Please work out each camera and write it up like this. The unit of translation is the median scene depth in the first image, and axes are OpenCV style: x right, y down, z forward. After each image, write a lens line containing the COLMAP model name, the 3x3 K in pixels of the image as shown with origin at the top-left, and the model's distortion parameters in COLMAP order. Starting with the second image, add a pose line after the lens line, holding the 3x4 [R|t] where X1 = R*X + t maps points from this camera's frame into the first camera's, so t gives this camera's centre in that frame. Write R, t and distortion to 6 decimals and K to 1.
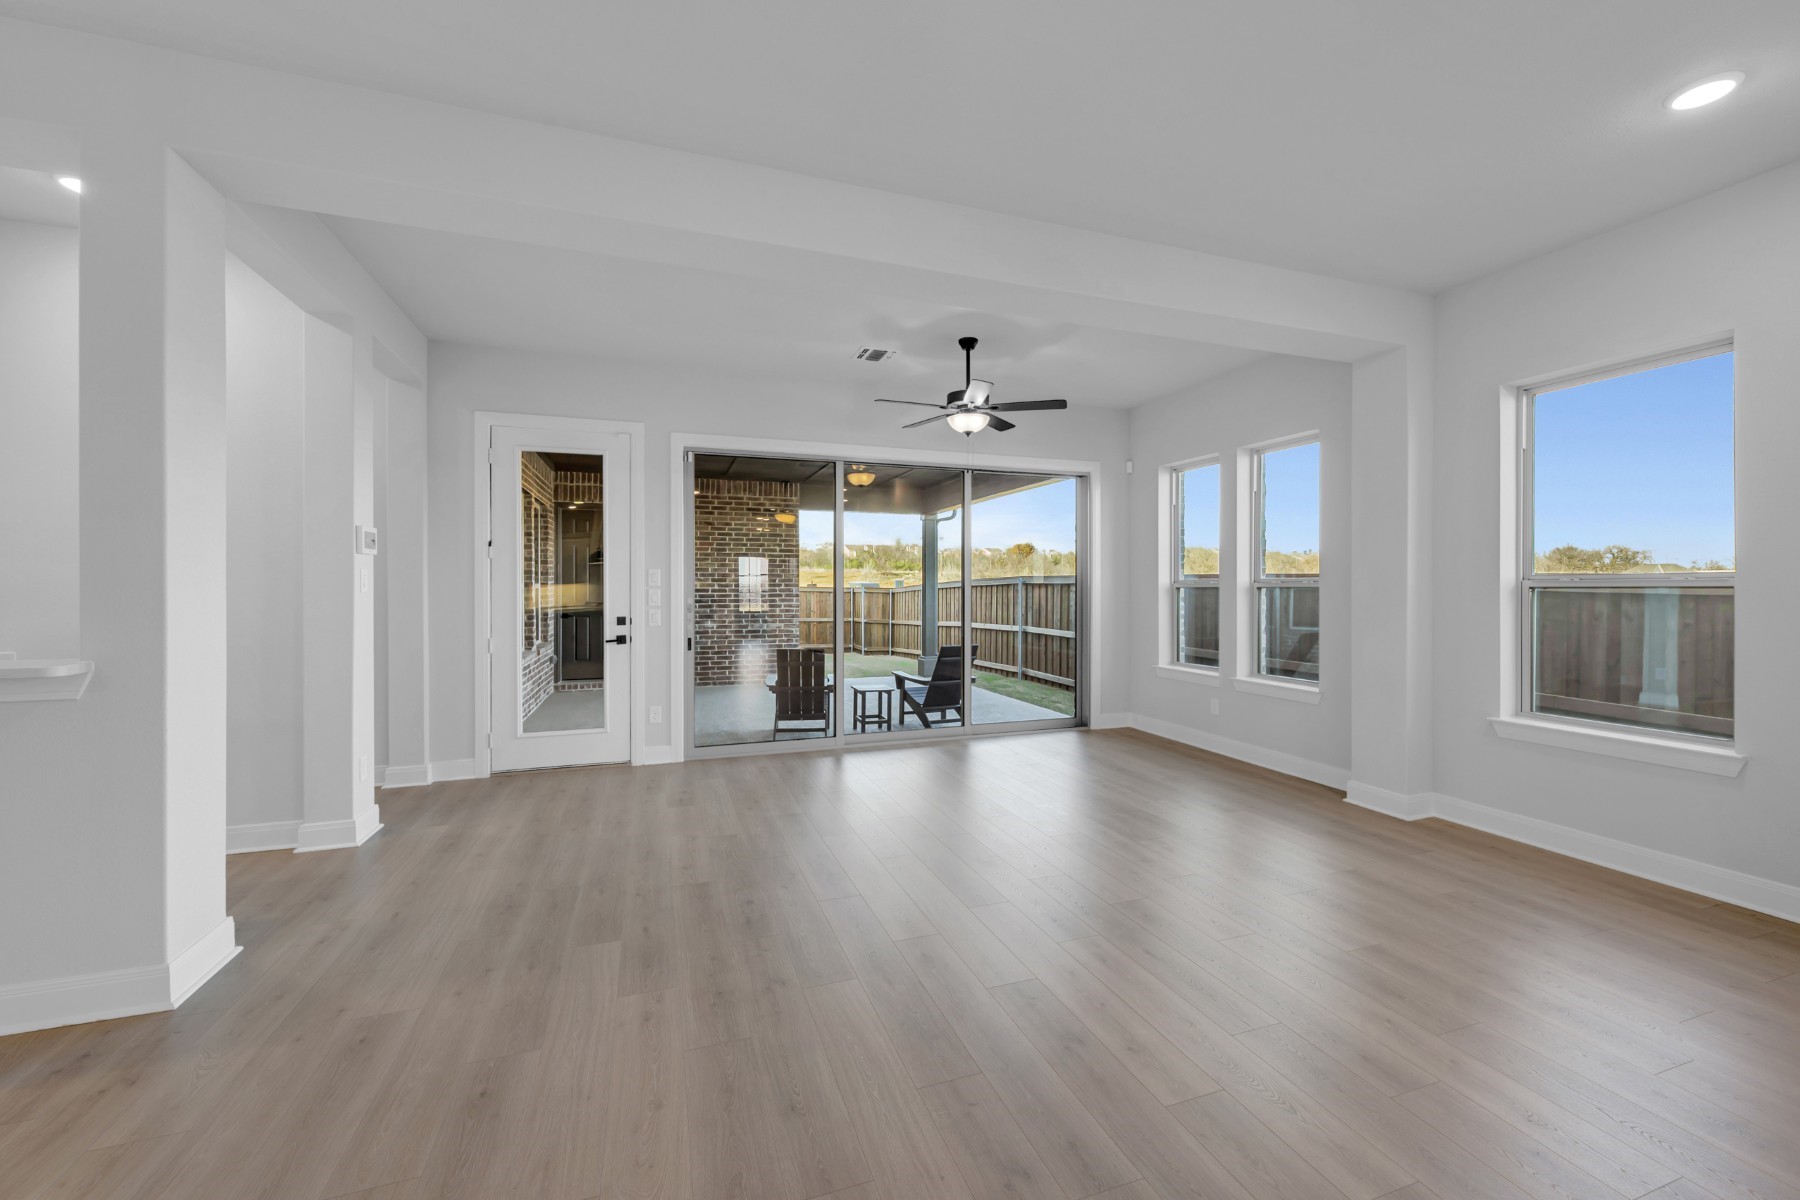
lens RADIAL K [[712.0, 0, 910.8], [0, 712.0, 589.1], [0, 0, 1]] dist [-0.000693, 0.000607]
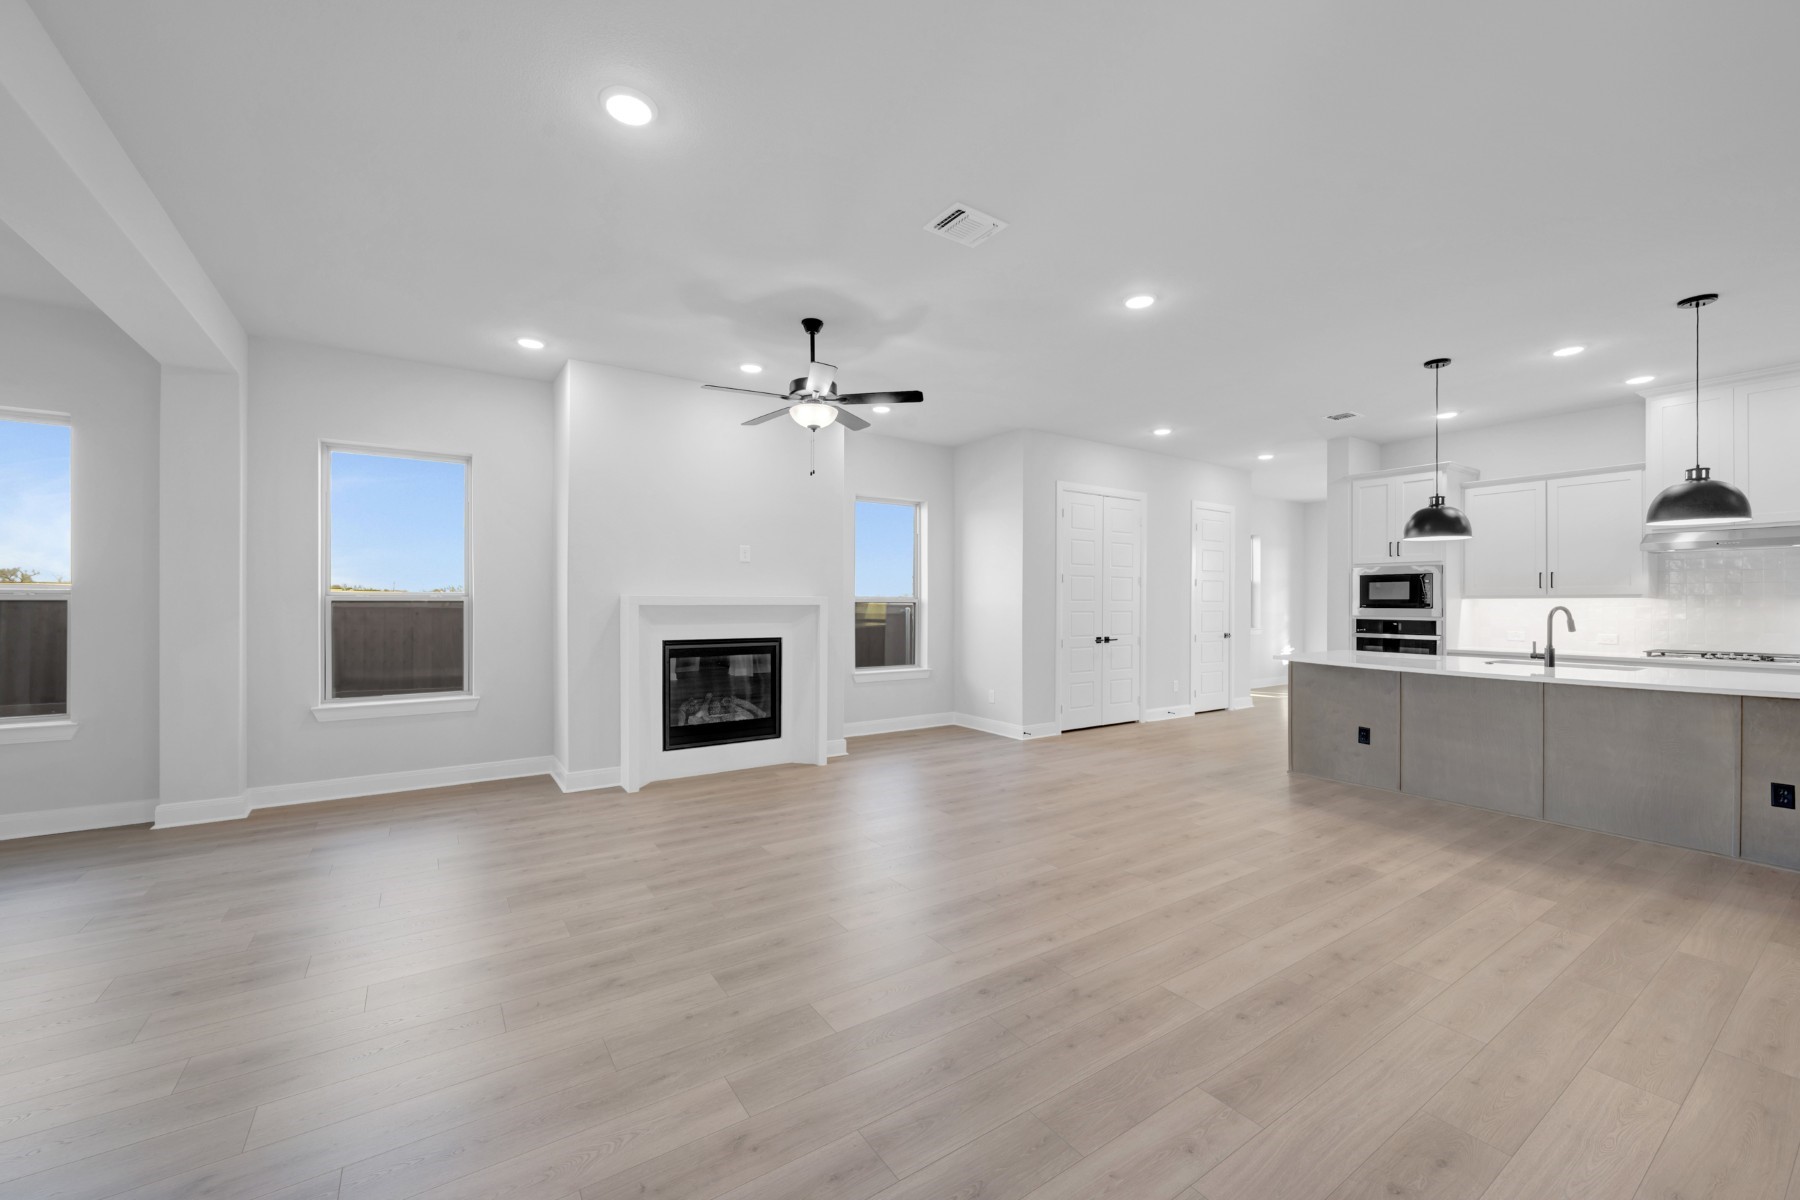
lens RADIAL K [[712.0, 0, 907.8], [0, 712.0, 597.7], [0, 0, 1]] dist [-0.000693, 0.000607]
pose [[-0.252144, 0.006041, 0.967671, -0.461103], [-0.000793, 0.999979, -0.006449, -0.000787], [-0.967689, -0.002394, -0.252134, 0.235216]]
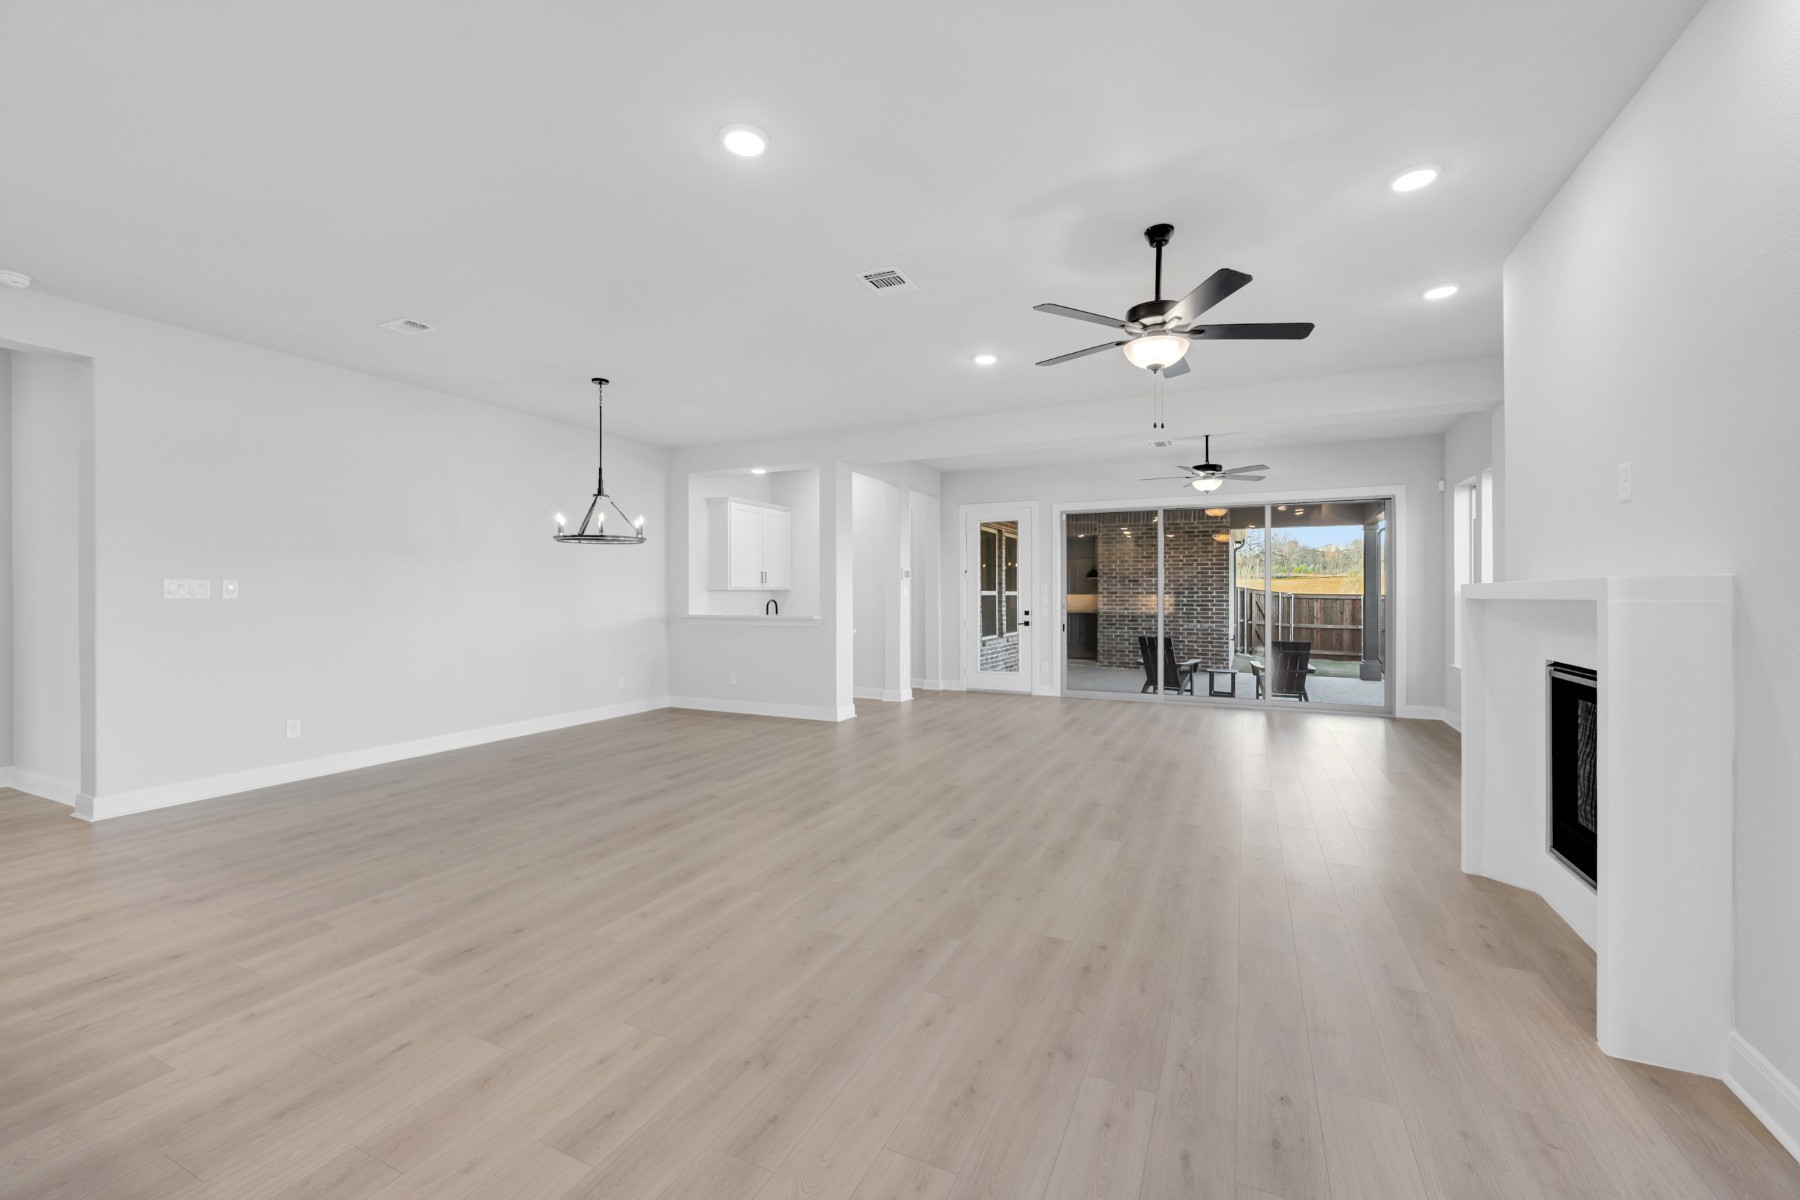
lens RADIAL K [[712.0, 0, 913.5], [0, 712.0, 596.5], [0, 0, 1]] dist [-0.000693, 0.000607]
pose [[0.710846, 0.002457, -0.703344, 0.654562], [-0.001853, 0.999997, 0.001621, 0.000838], [0.703345, 0.000151, 0.710848, -0.470598]]
